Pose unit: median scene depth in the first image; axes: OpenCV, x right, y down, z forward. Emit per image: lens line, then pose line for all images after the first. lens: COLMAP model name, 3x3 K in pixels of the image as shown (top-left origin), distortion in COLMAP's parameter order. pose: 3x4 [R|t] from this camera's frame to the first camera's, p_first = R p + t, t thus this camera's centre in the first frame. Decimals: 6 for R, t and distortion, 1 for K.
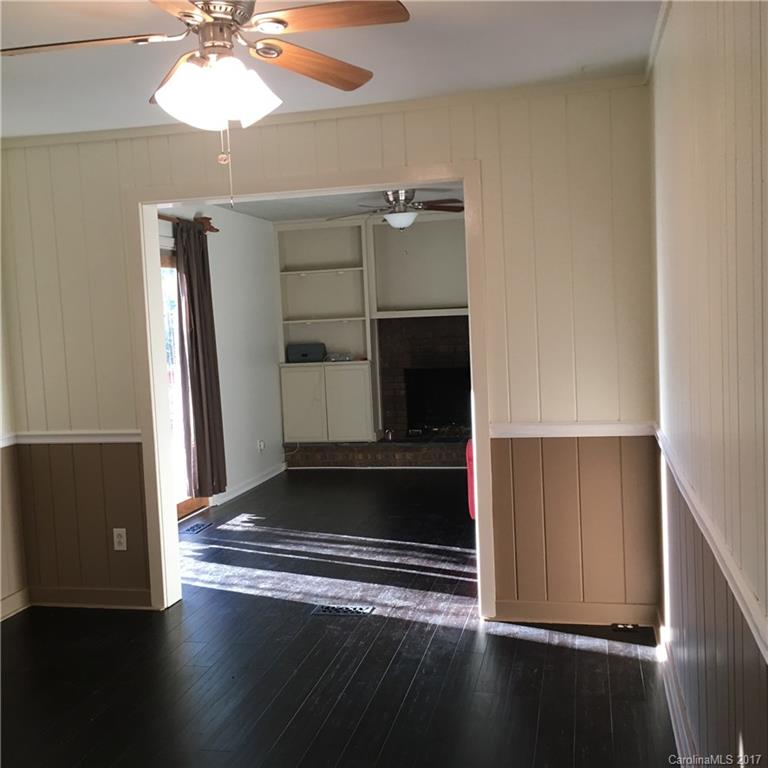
lens RADIAL K [[877.0, 0, 384.1], [0, 877.0, 383.1], [0, 0, 1]] dist [0.037048, 0.000000]
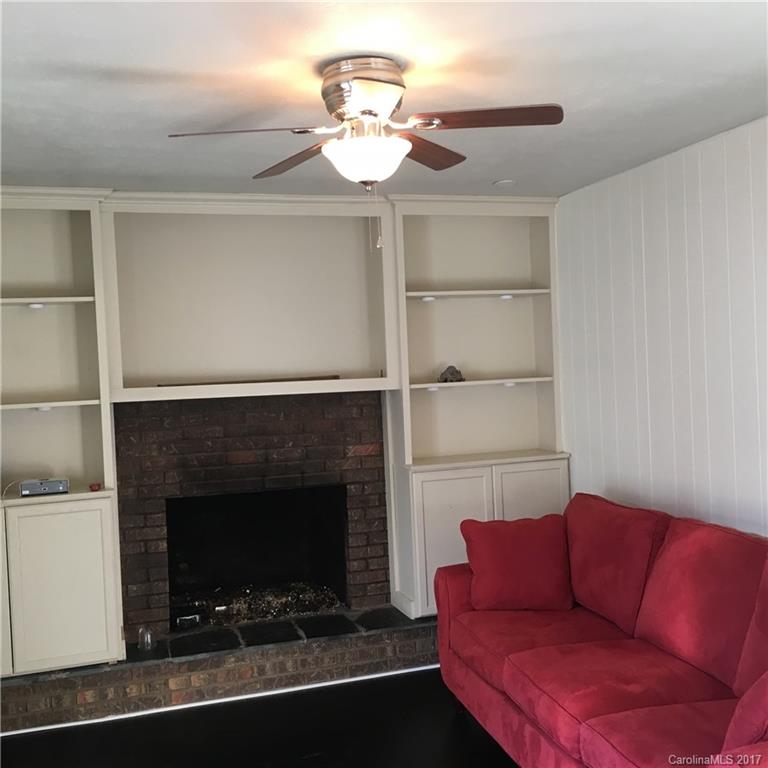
lens RADIAL K [[877.0, 0, 383.7], [0, 877.0, 386.0], [0, 0, 1]] dist [0.037048, 0.000000]
pose [[0.873487, -0.007322, 0.486793, -0.118824], [0.049927, 0.995962, -0.074607, -0.038362], [-0.484281, 0.089472, 0.870326, 0.497354]]
